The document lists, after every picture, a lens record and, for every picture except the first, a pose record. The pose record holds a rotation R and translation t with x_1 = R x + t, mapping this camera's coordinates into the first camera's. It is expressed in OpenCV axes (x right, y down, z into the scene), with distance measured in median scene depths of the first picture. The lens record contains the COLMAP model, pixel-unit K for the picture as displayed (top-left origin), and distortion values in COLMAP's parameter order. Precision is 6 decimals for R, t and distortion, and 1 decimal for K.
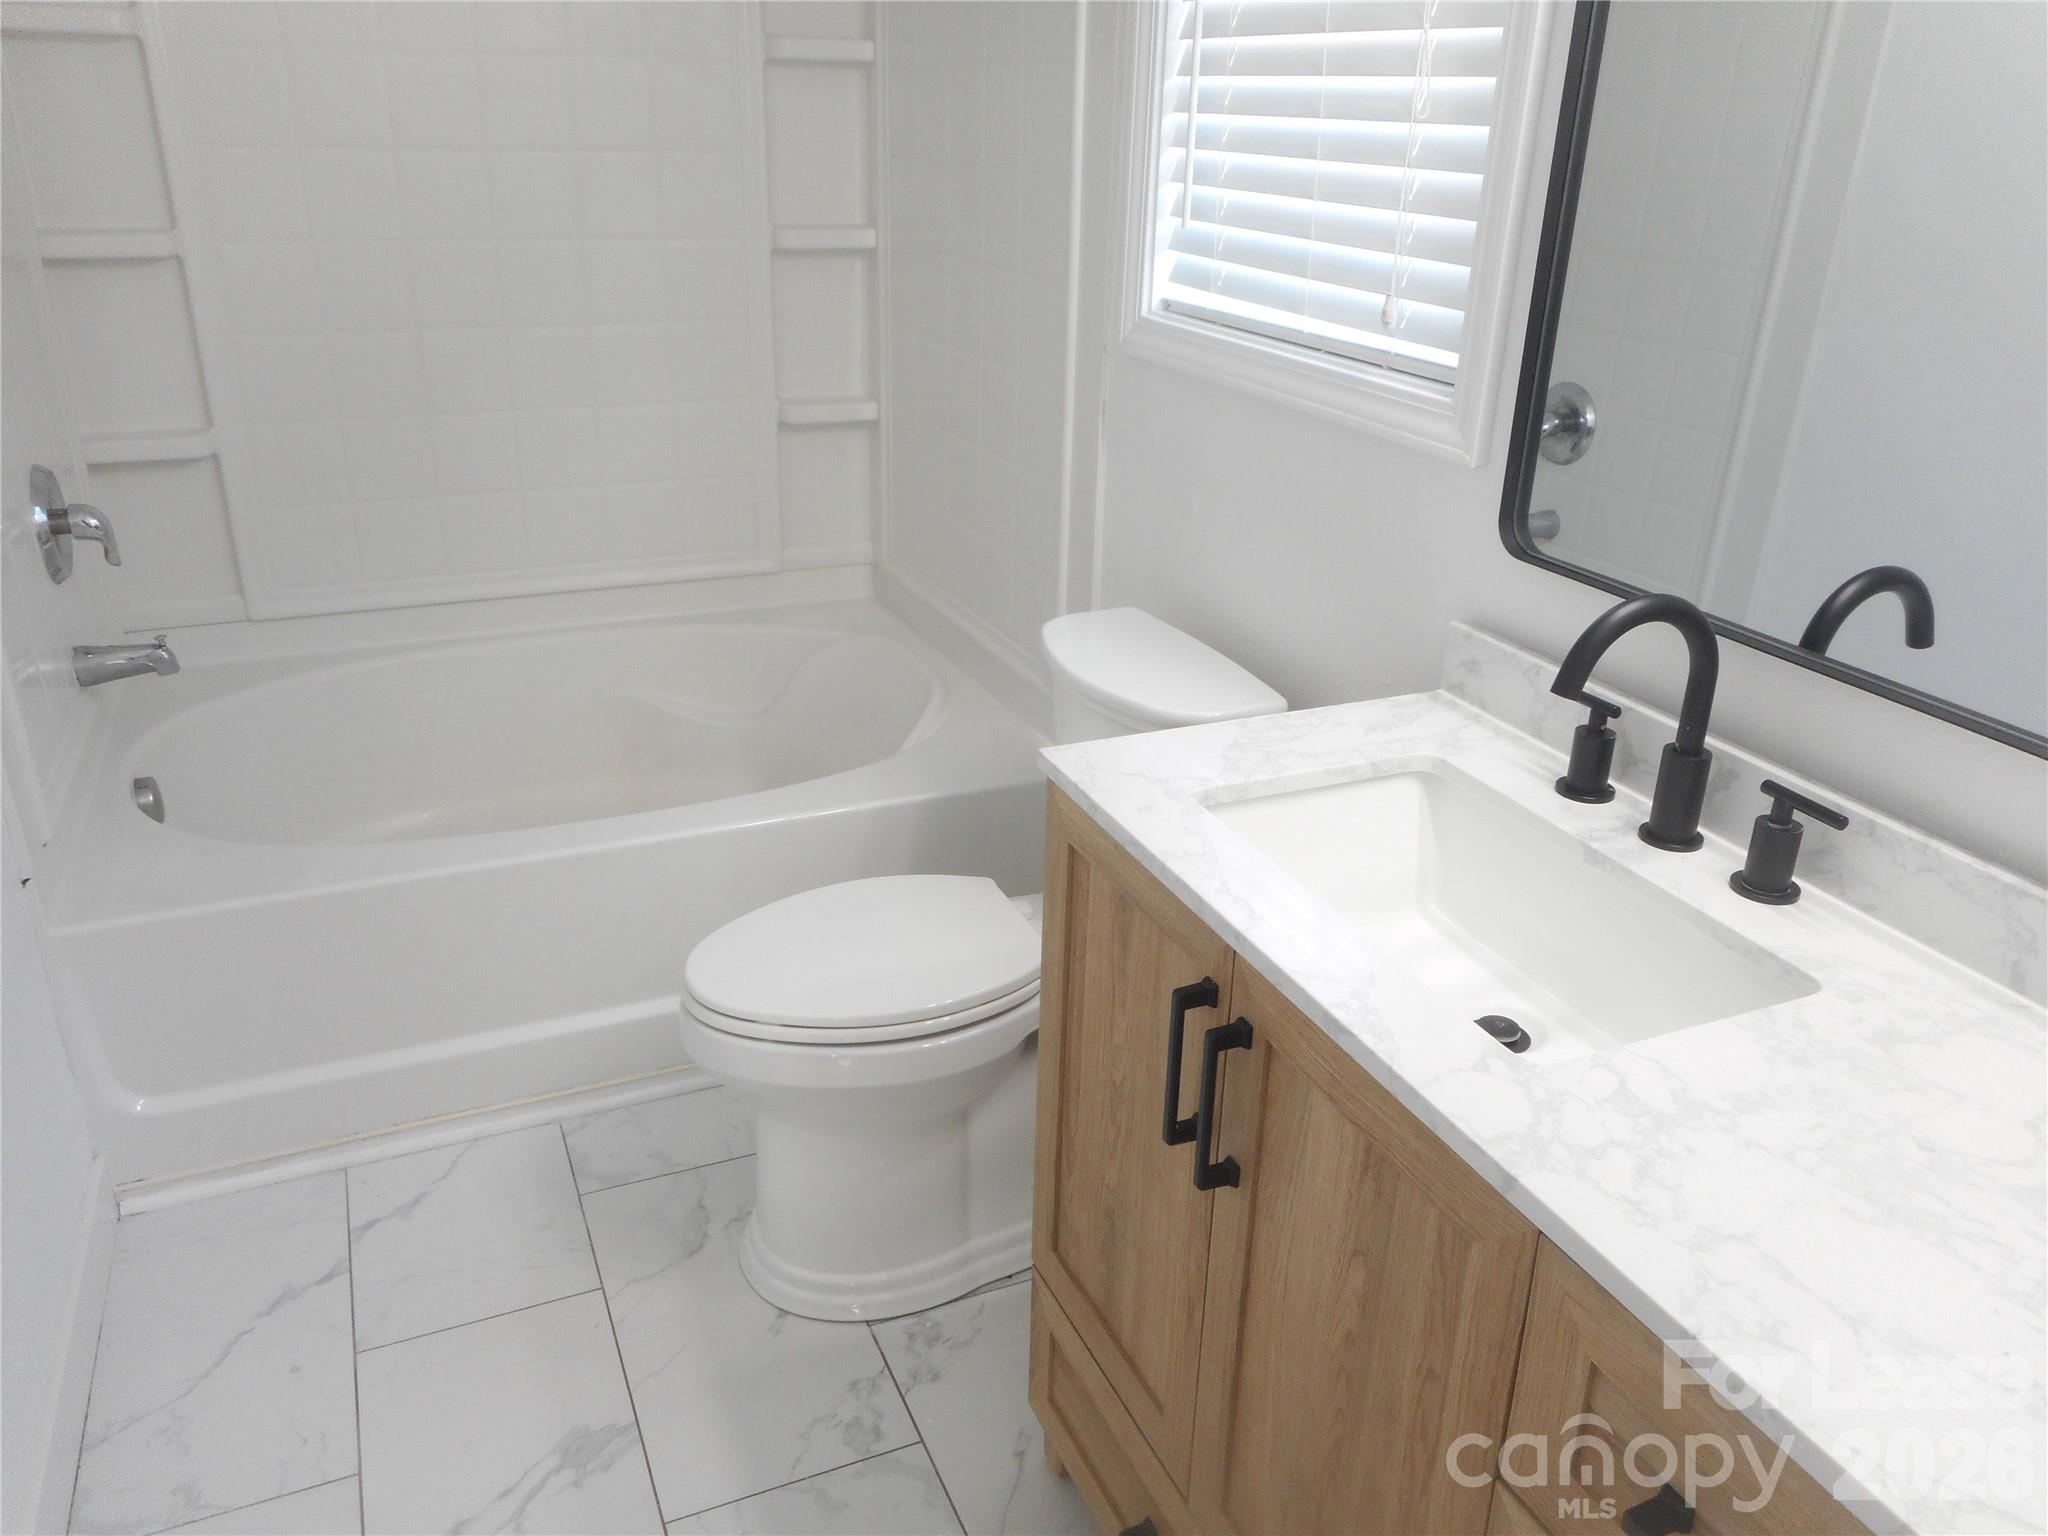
lens RADIAL K [[1528.2, 0, 1024.0], [0, 1528.2, 768.0], [0, 0, 1]] dist [-0.003249, 0.000118]
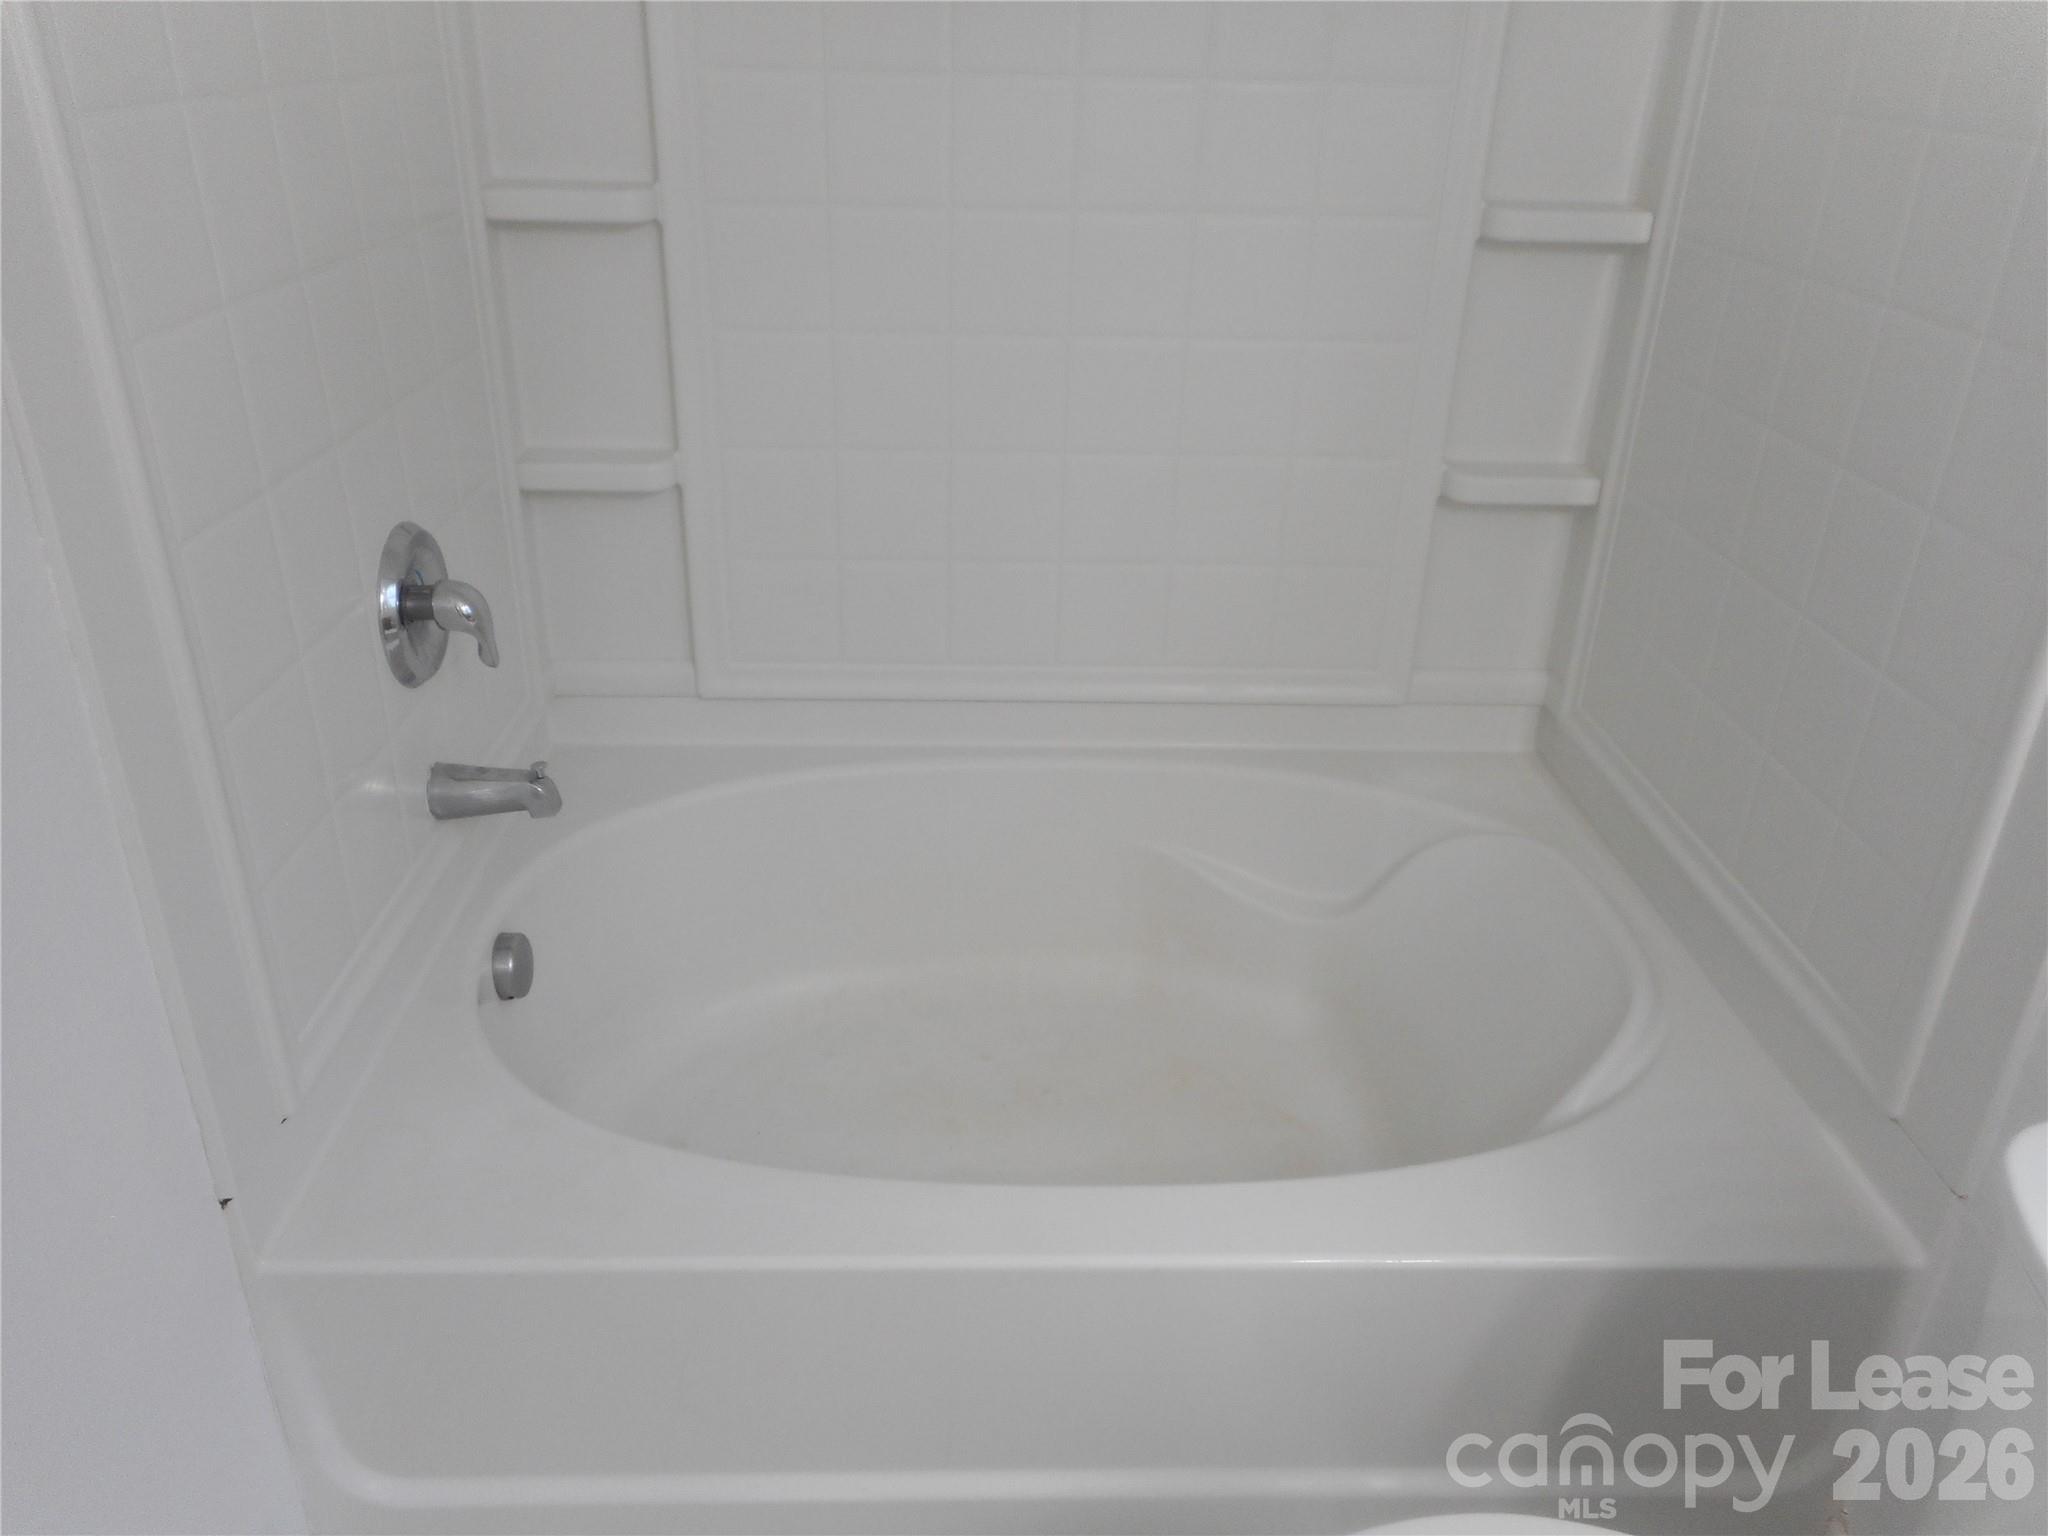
lens RADIAL K [[1564.8, 0, 1024.0], [0, 1564.8, 768.0], [0, 0, 1]] dist [0.010186, 0.004750]
pose [[0.929242, 0.163812, -0.331174, -0.102803], [-0.149730, 0.986401, 0.067784, -0.158003], [0.337774, -0.013401, 0.941132, 0.359038]]
